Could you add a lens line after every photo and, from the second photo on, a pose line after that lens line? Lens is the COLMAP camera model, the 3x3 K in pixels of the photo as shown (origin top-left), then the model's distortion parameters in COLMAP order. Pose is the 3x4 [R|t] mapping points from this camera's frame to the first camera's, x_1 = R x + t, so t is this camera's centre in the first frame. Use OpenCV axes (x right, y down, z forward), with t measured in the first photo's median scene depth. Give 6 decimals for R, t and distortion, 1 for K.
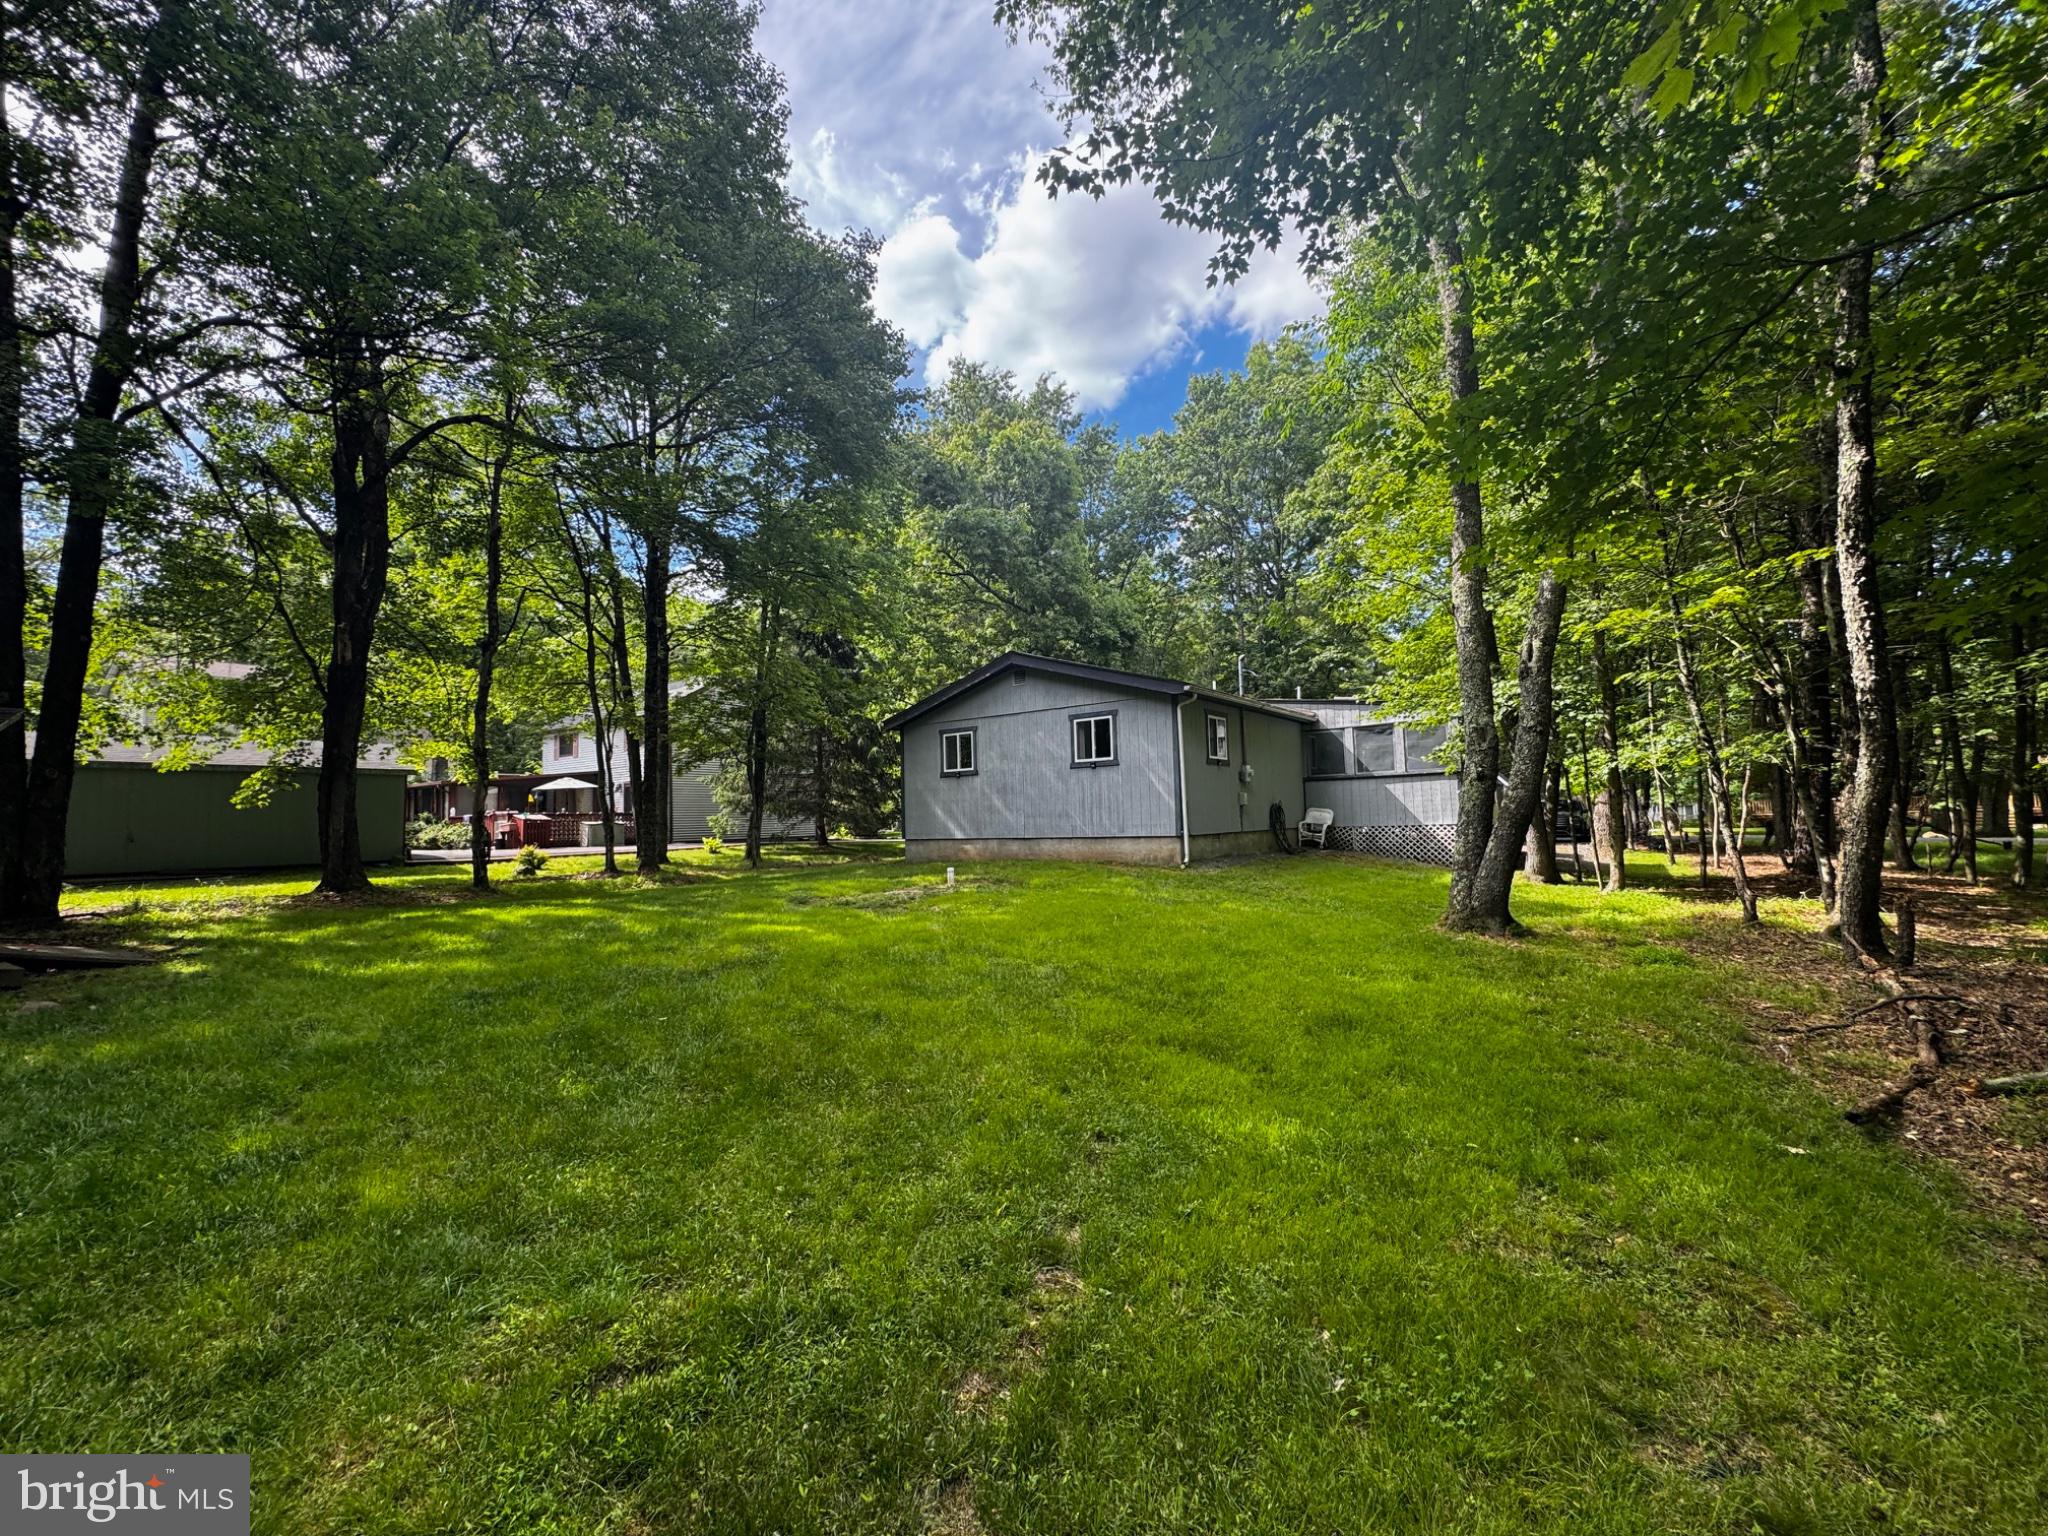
lens RADIAL K [[827.0, 0, 1023.8], [0, 827.0, 765.8], [0, 0, 1]] dist [0.002115, 0.004542]
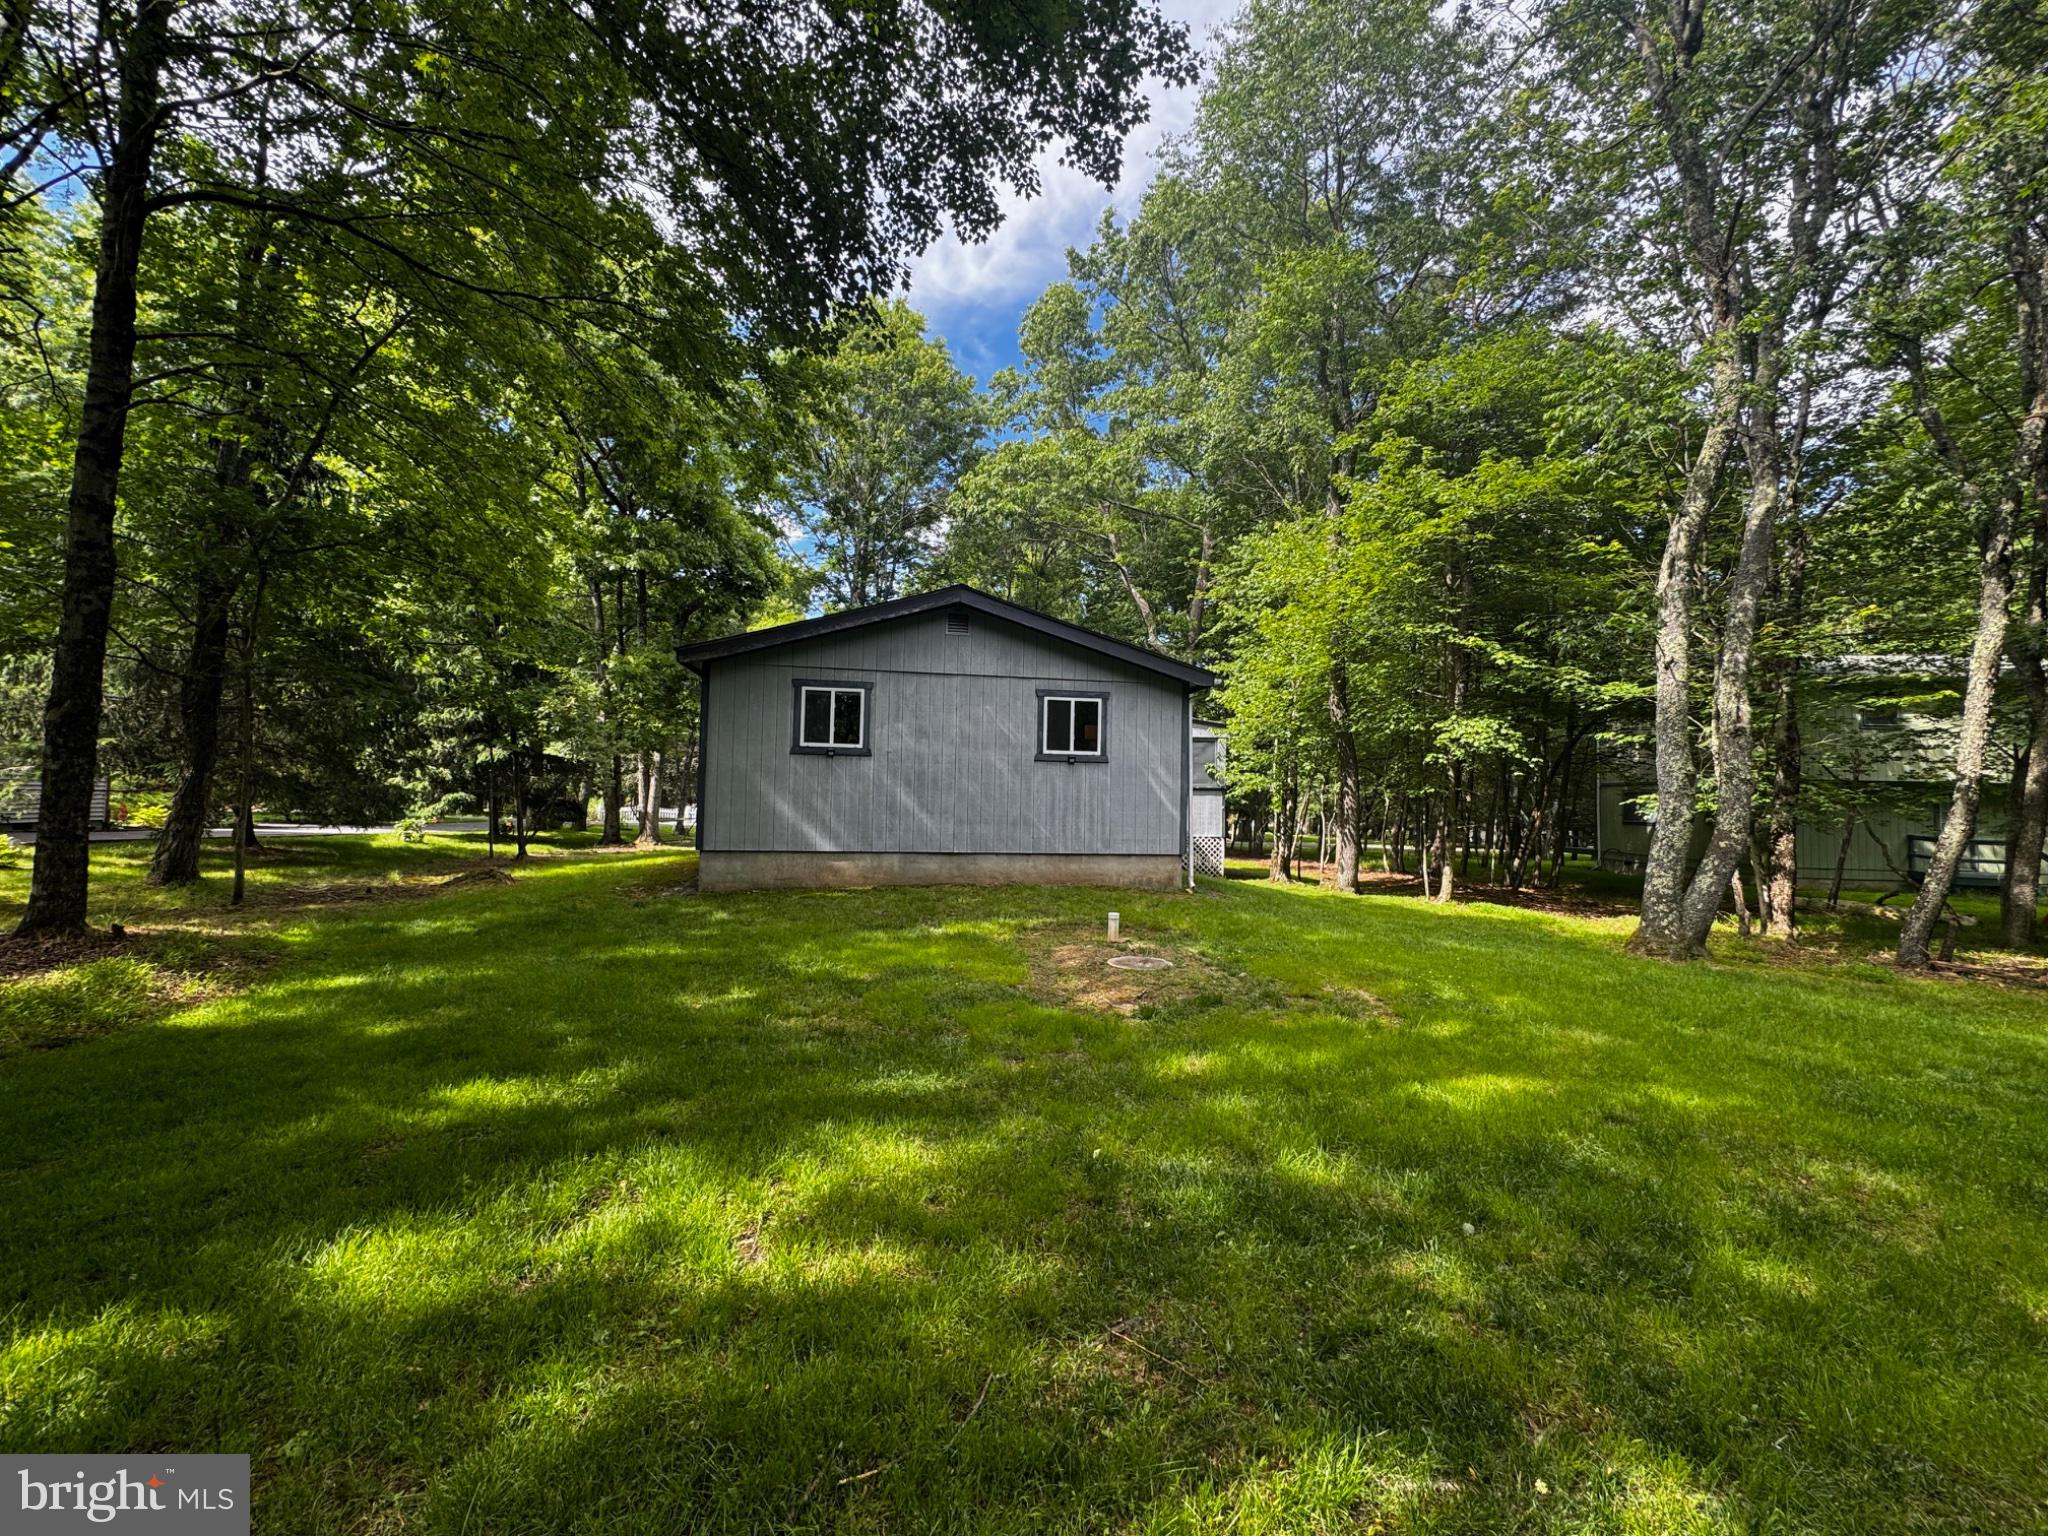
lens RADIAL K [[827.0, 0, 1023.5], [0, 827.0, 771.0], [0, 0, 1]] dist [0.002115, 0.004542]
pose [[0.694898, 0.080235, 0.714618, -0.484098], [-0.082671, 0.996081, -0.031447, 0.036695], [-0.714341, -0.037226, 0.698807, 0.487313]]
